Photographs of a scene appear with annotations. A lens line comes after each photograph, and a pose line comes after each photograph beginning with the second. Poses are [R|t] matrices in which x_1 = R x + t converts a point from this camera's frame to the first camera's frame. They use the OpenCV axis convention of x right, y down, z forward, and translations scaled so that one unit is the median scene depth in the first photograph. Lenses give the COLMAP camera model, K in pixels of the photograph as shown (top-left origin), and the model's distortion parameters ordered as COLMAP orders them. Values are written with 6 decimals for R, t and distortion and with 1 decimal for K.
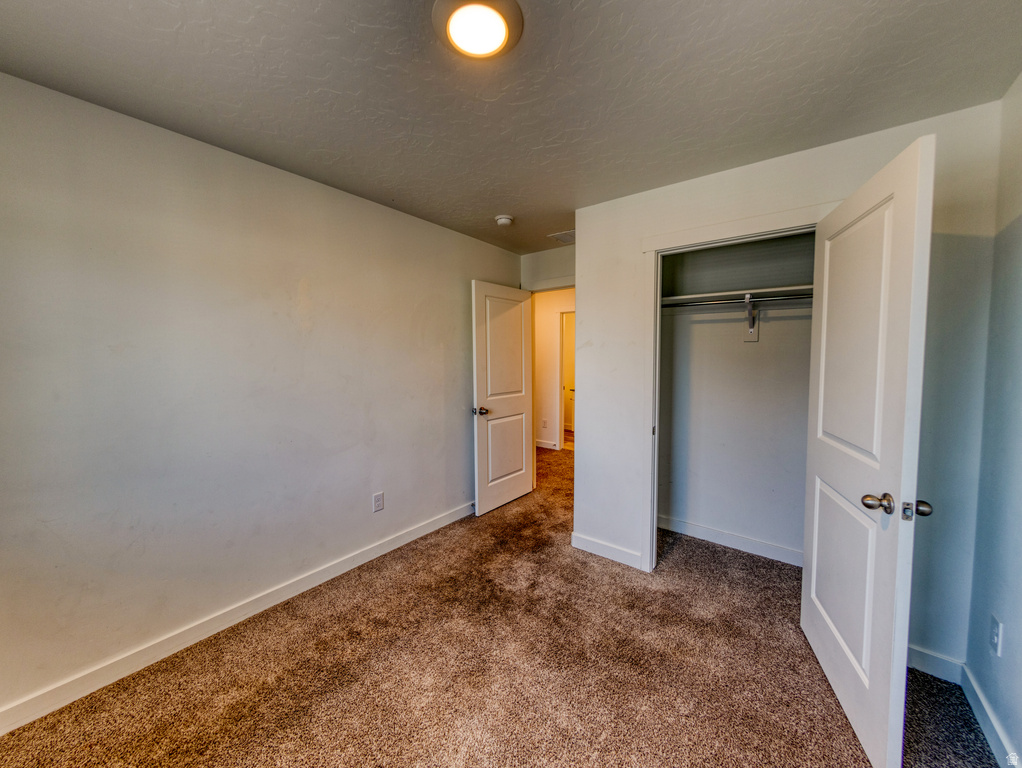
lens RADIAL K [[377.2, 0, 508.8], [0, 377.2, 373.5], [0, 0, 1]] dist [0.000461, 0.000108]
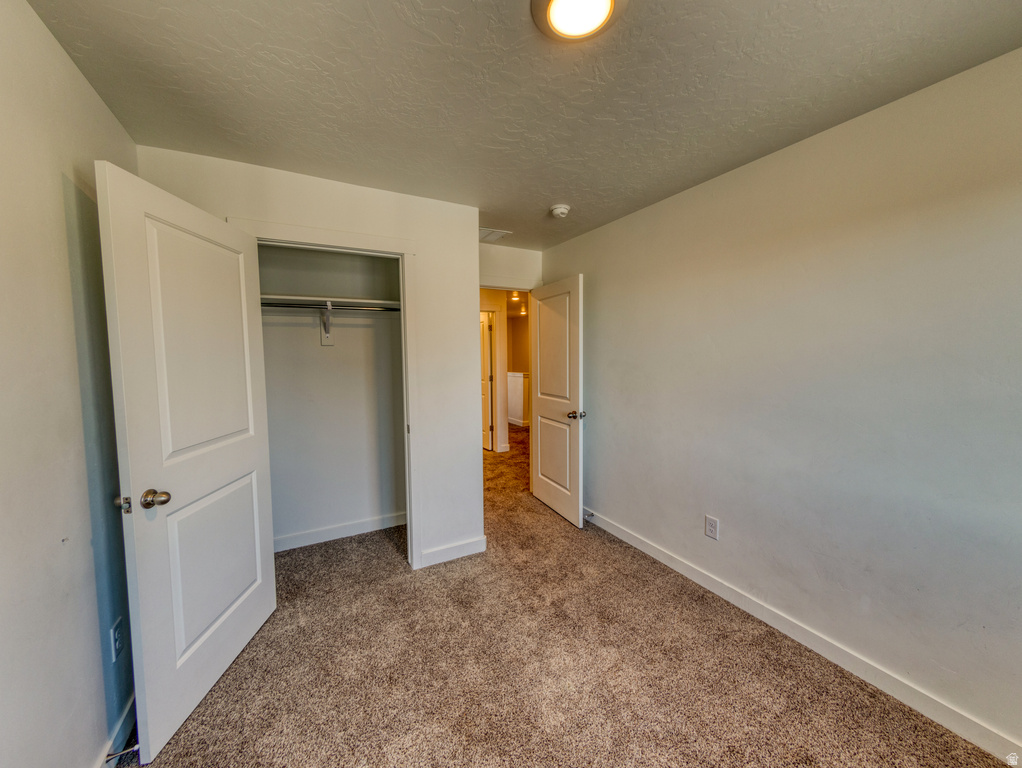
lens RADIAL K [[377.2, 0, 508.8], [0, 377.2, 373.5], [0, 0, 1]] dist [0.000461, 0.000108]
pose [[-0.102489, -0.041125, 0.993884, -0.509477], [0.076608, 0.995851, 0.049106, -0.024176], [-0.991780, 0.081172, -0.098914, 0.657462]]
